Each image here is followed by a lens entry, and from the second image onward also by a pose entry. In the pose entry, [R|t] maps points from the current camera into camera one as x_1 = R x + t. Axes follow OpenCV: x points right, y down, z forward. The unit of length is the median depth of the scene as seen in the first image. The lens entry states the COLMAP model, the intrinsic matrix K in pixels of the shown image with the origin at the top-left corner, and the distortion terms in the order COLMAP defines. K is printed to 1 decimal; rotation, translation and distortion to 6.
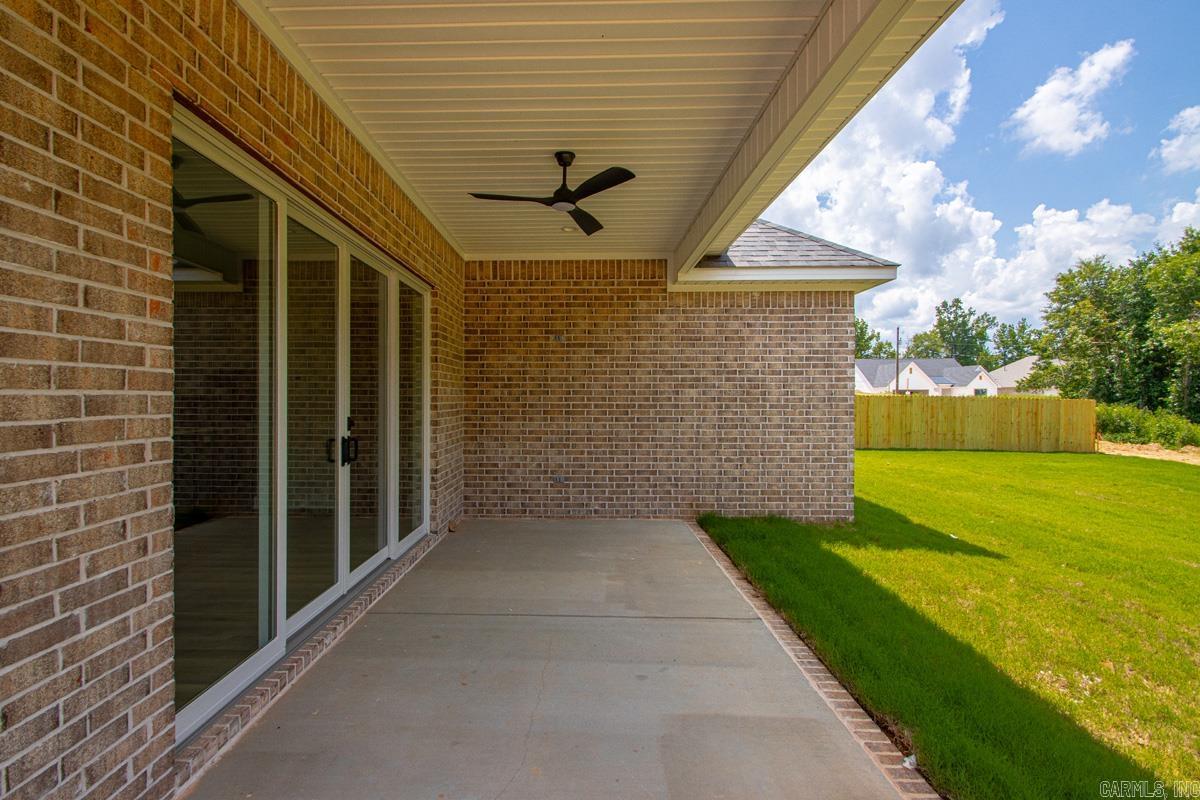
lens RADIAL K [[570.2, 0, 599.5], [0, 570.2, 417.2], [0, 0, 1]] dist [0.012713, -0.019529]
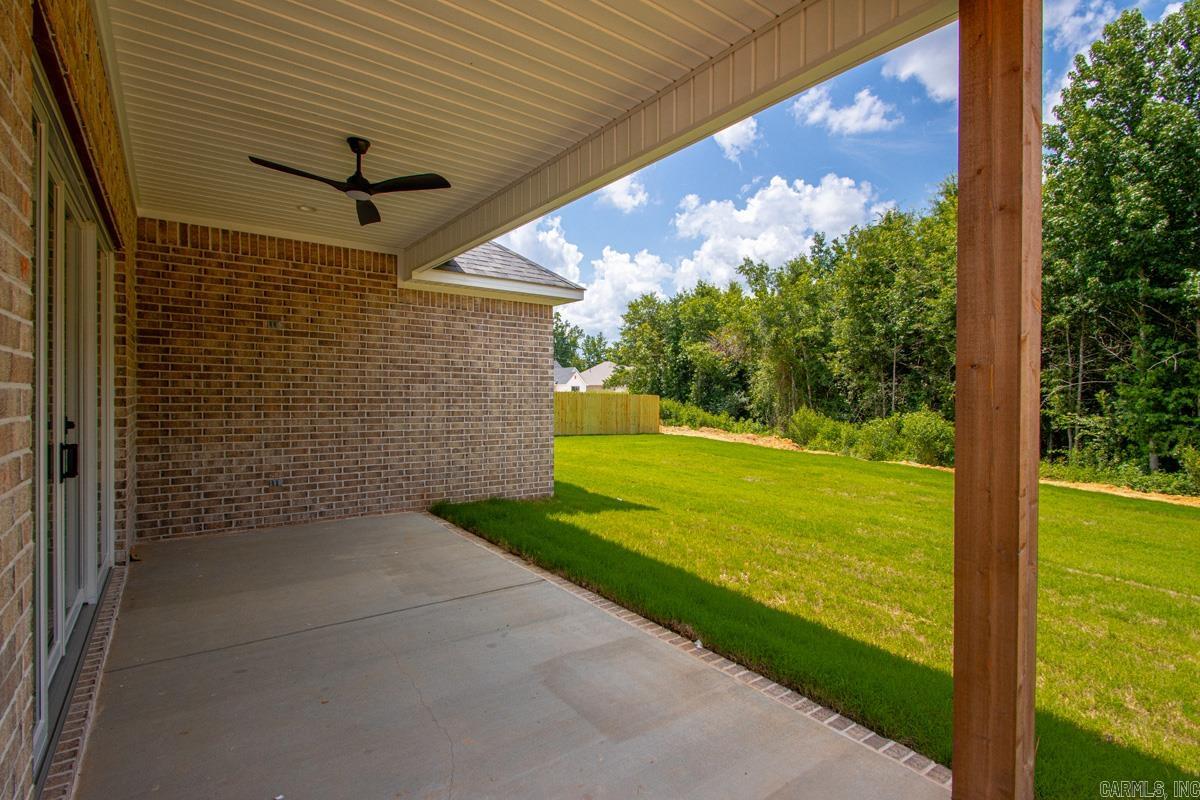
lens RADIAL K [[571.6, 0, 571.9], [0, 571.6, 408.9], [0, 0, 1]] dist [0.006475, 0.000608]
pose [[0.798471, -0.008586, 0.601972, -0.242455], [0.009862, 0.999951, 0.001181, -0.002865], [-0.601953, 0.004993, 0.798516, 0.006302]]
